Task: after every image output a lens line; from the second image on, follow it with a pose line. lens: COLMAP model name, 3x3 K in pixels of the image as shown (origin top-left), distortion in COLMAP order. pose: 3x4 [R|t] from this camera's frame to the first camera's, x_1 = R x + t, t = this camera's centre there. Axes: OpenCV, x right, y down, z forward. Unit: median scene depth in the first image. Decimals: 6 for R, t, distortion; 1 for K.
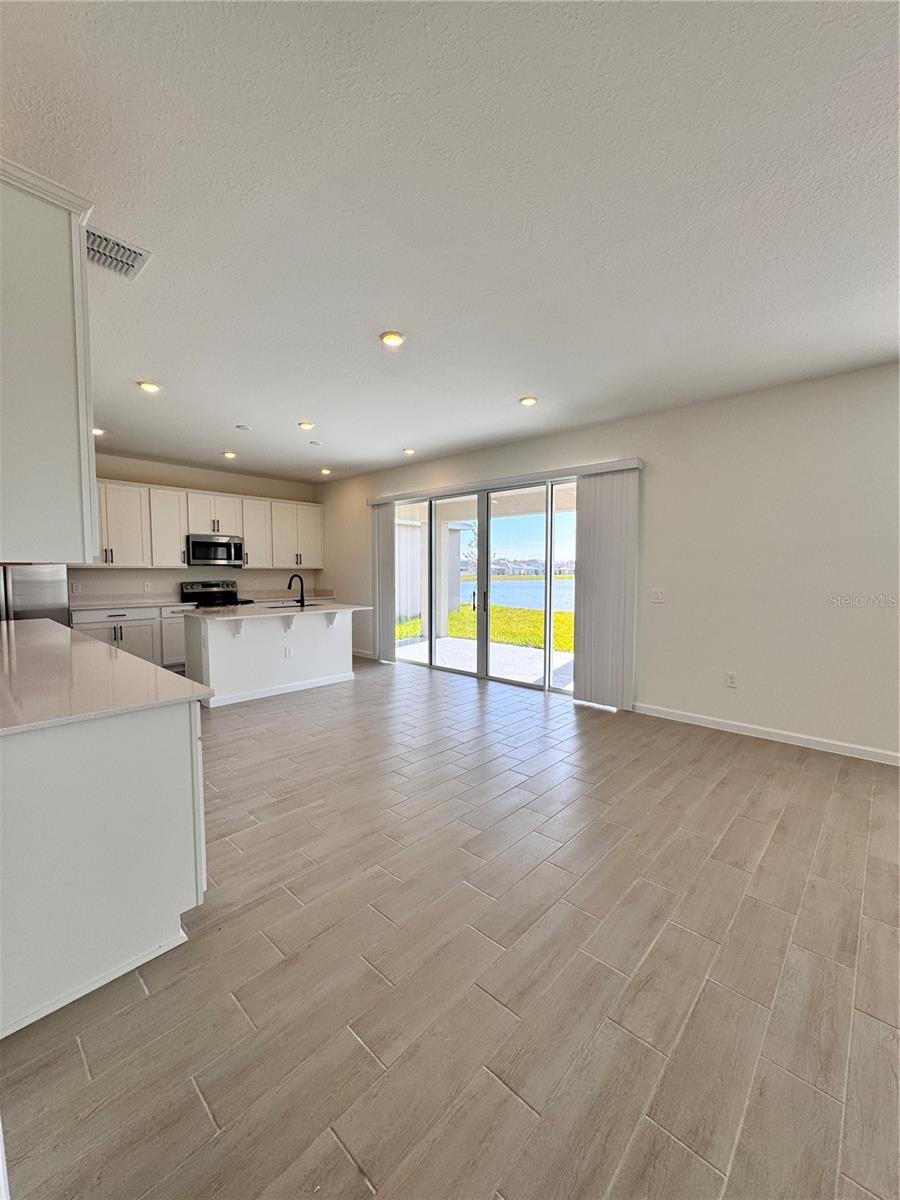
lens RADIAL K [[477.8, 0, 450.0], [0, 477.8, 600.0], [0, 0, 1]] dist [0.001003, -0.000034]
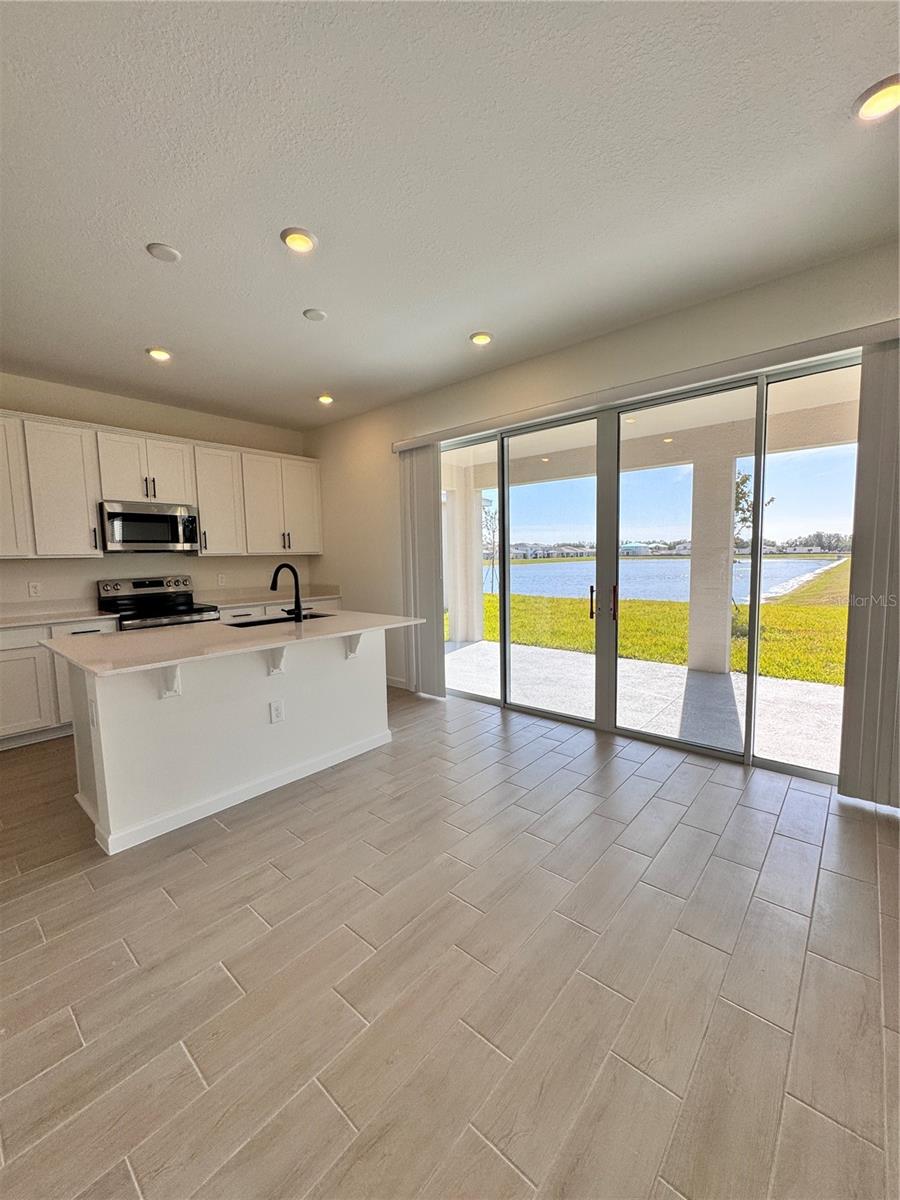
lens RADIAL K [[477.8, 0, 450.0], [0, 477.8, 600.0], [0, 0, 1]] dist [0.001003, -0.000034]
pose [[0.999317, -0.024021, 0.028065, -0.125665], [0.023166, 0.999269, 0.030399, -0.020248], [-0.028774, -0.029728, 0.999144, 0.373326]]
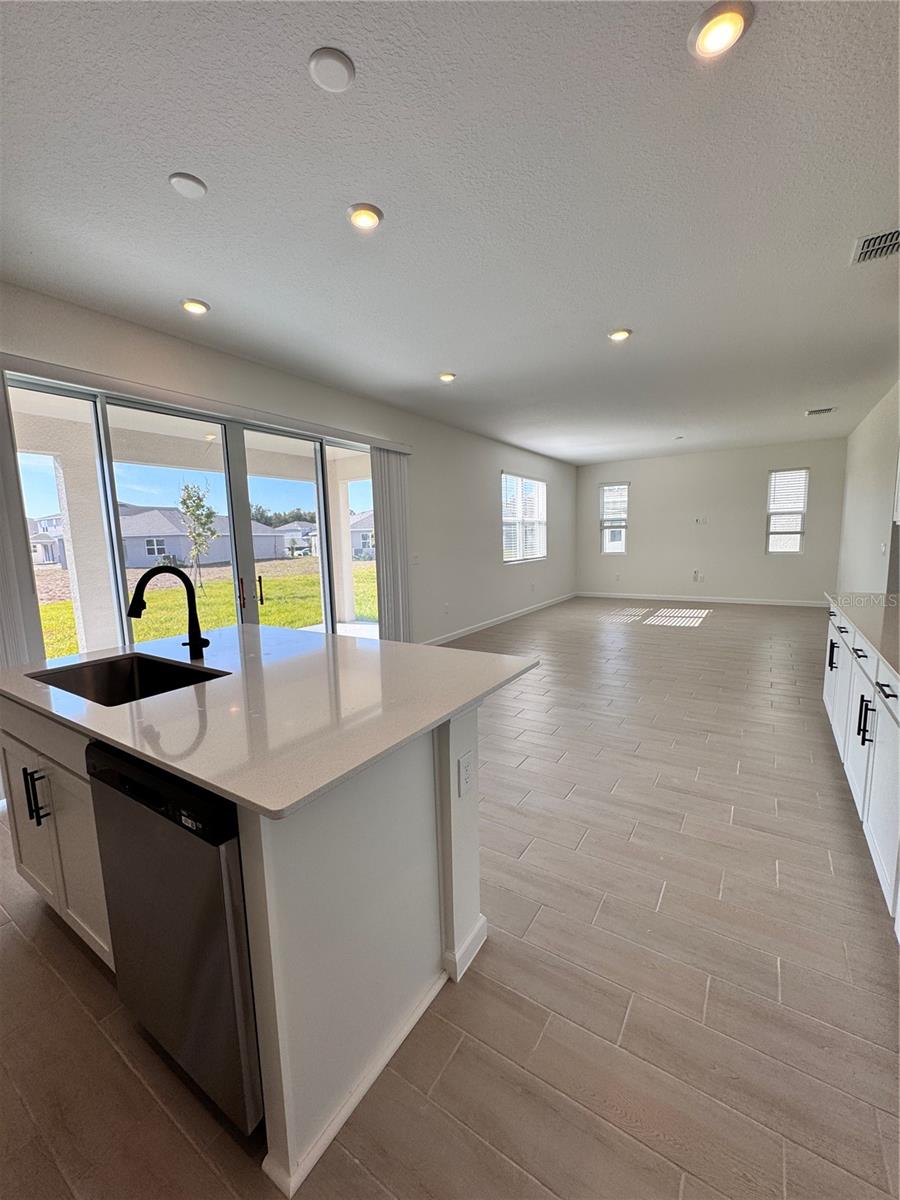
lens RADIAL K [[477.8, 0, 450.0], [0, 477.8, 600.0], [0, 0, 1]] dist [0.001003, -0.000034]
pose [[-0.158809, -0.126908, 0.979119, -0.565492], [0.090948, 0.985607, 0.142501, -0.049054], [-0.983111, 0.111680, -0.144981, 0.732430]]
